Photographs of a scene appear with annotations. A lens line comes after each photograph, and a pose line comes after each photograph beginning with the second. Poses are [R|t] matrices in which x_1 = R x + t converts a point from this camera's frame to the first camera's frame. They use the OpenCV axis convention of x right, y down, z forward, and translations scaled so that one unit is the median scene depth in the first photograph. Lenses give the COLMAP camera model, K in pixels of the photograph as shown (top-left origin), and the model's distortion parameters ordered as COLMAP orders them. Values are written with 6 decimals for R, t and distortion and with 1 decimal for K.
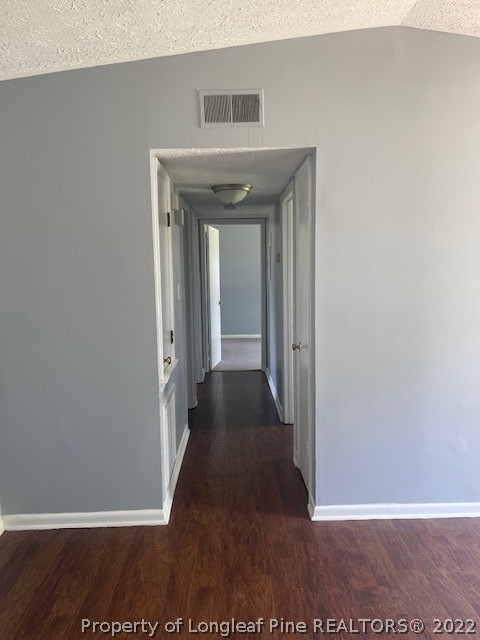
lens RADIAL K [[479.2, 0, 240.0], [0, 479.2, 320.0], [0, 0, 1]] dist [0.077687, -0.100035]
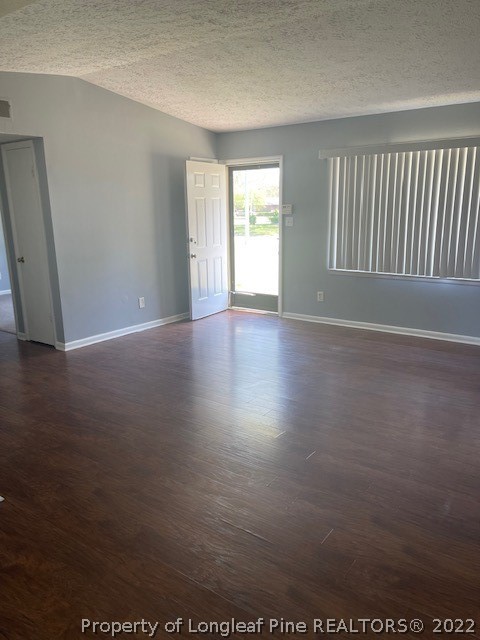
lens RADIAL K [[479.2, 0, 240.0], [0, 479.2, 320.0], [0, 0, 1]] dist [0.077687, -0.100035]
pose [[0.603411, -0.174169, 0.778177, -0.920516], [0.098486, 0.984662, 0.144016, 0.115865], [-0.791325, -0.010261, 0.611309, -0.668481]]
